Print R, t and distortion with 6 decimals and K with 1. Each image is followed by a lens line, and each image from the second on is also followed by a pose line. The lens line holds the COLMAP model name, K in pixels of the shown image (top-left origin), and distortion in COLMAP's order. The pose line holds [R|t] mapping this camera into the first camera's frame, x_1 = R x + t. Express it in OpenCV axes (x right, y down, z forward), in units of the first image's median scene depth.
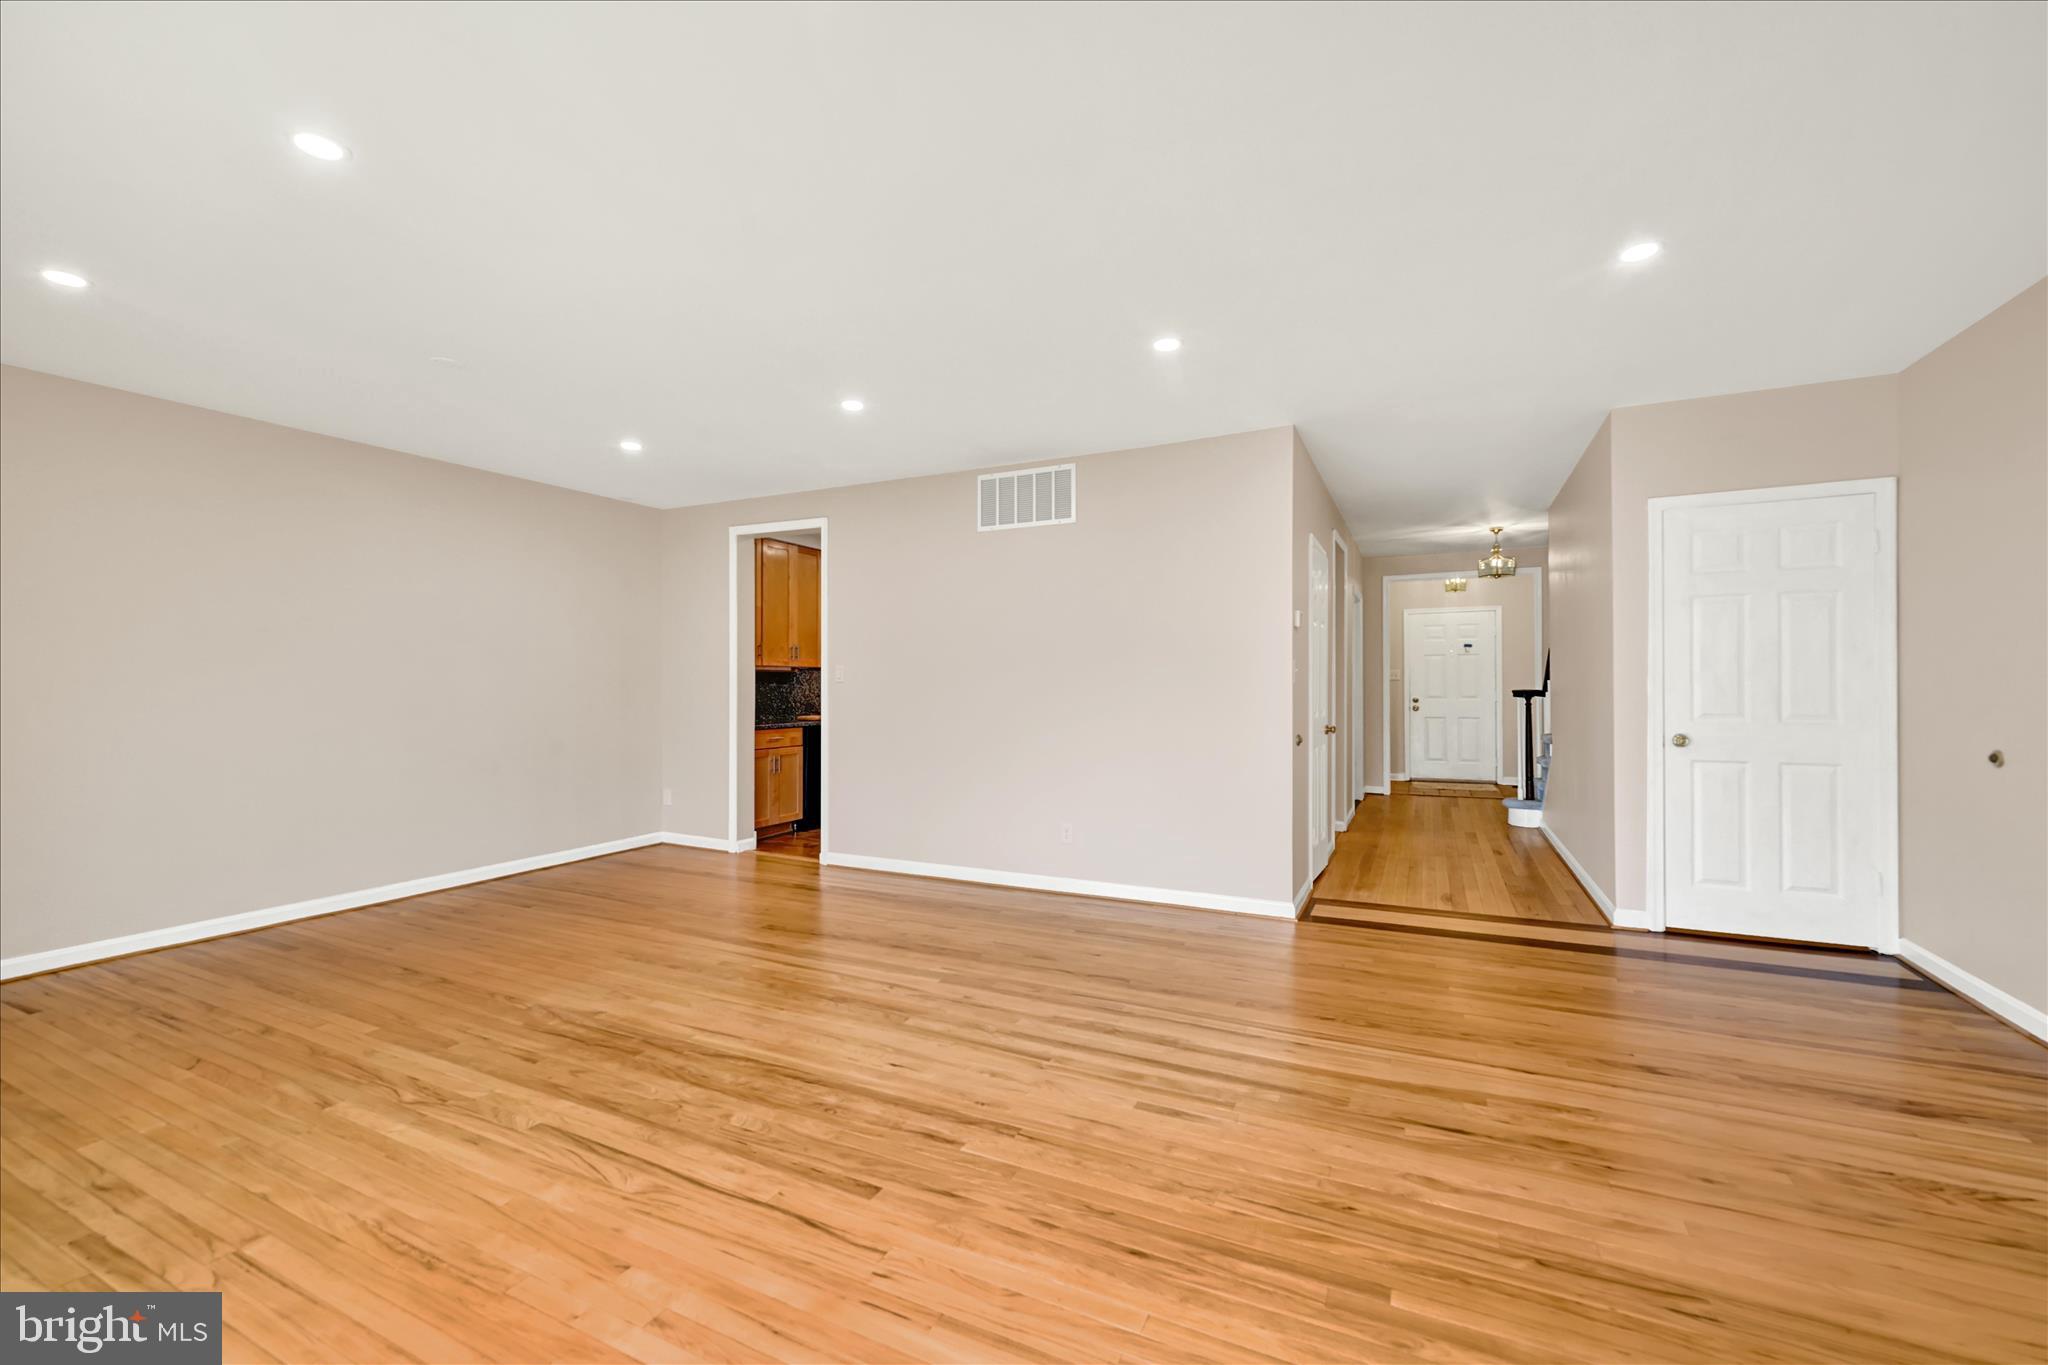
lens RADIAL K [[828.5, 0, 1010.9], [0, 828.5, 674.0], [0, 0, 1]] dist [0.000525, -0.000593]
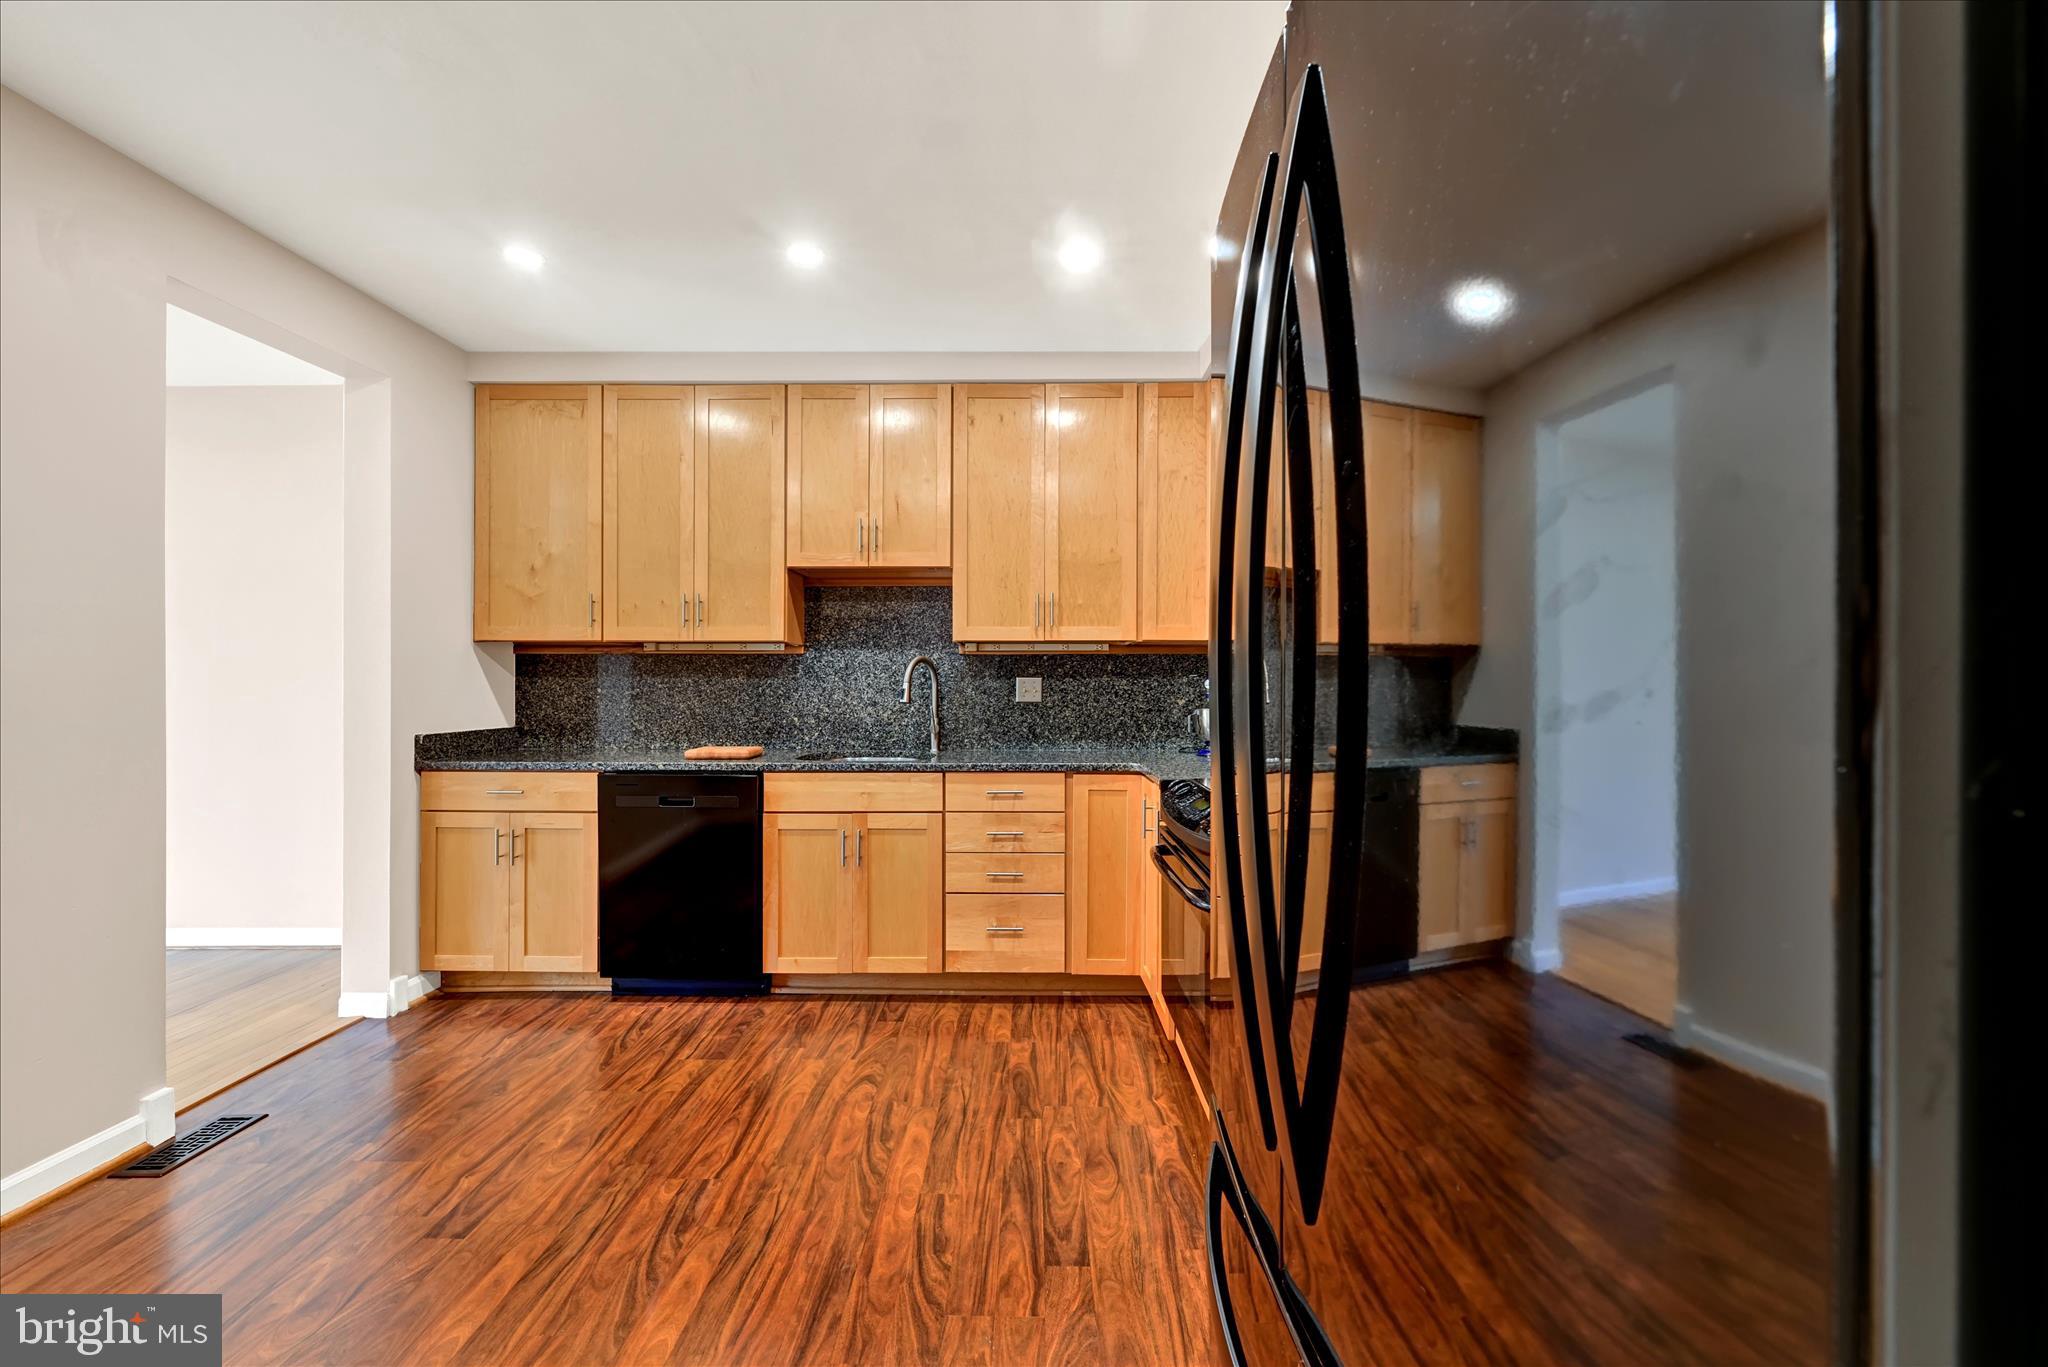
lens RADIAL K [[828.5, 0, 1017.3], [0, 828.5, 682.0], [0, 0, 1]] dist [0.000525, -0.000593]
pose [[0.429180, -0.003121, -0.903214, 0.414163], [0.010057, 0.999949, 0.001324, 0.026378], [0.903163, -0.009652, 0.429189, 1.609464]]
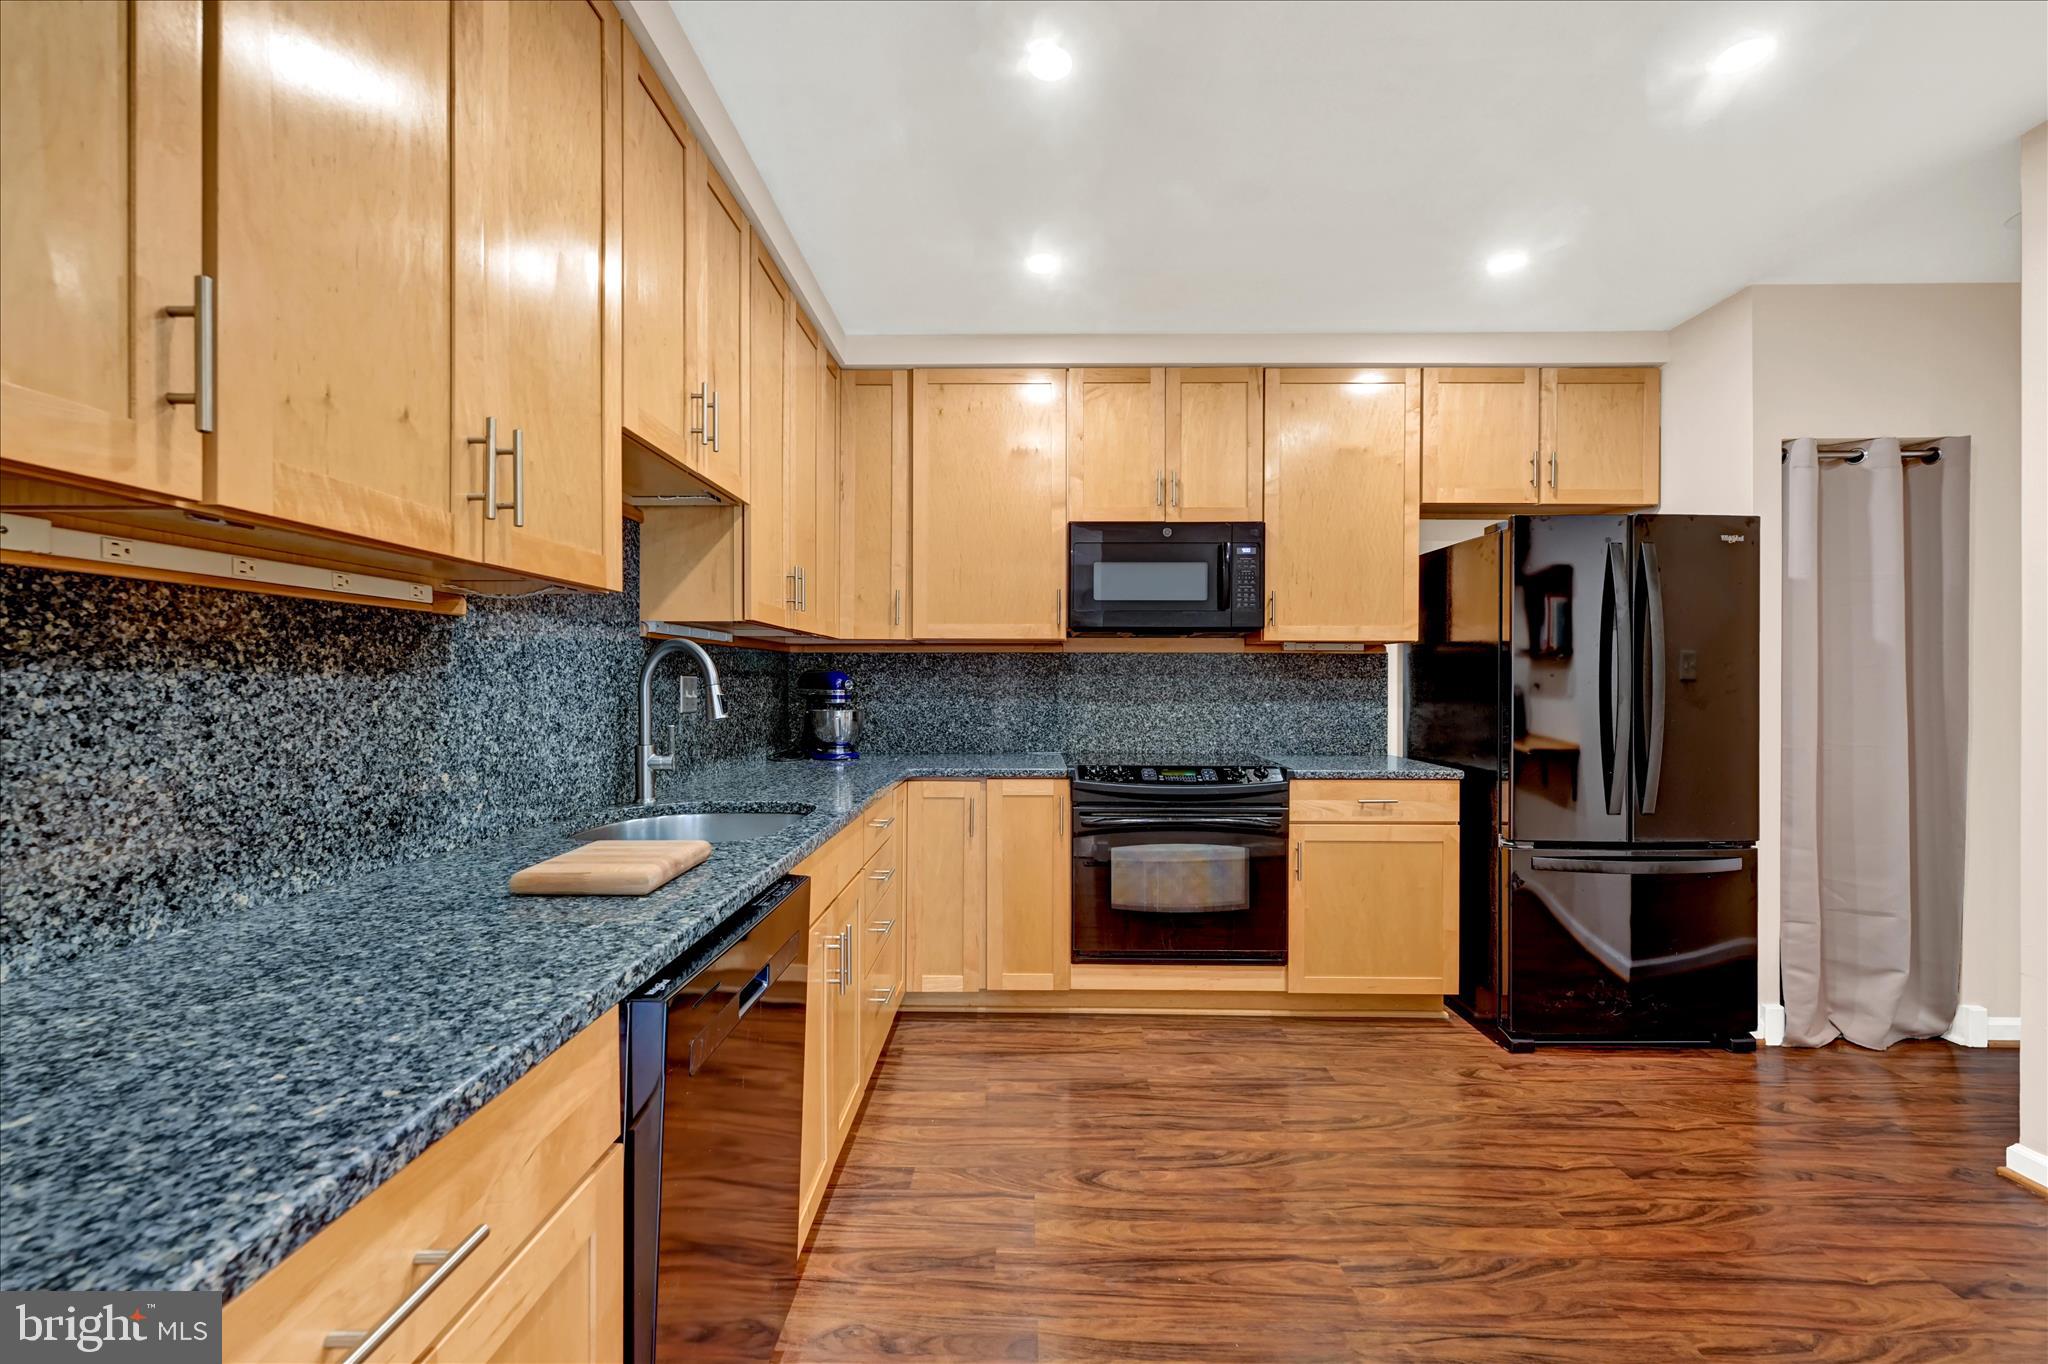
lens RADIAL K [[828.5, 0, 1016.9], [0, 828.5, 683.6], [0, 0, 1]] dist [0.000525, -0.000593]
pose [[0.906124, -0.001193, 0.423010, -0.394848], [-0.005580, 0.999875, 0.014772, 0.018308], [-0.422975, -0.015746, 0.906005, 1.358067]]
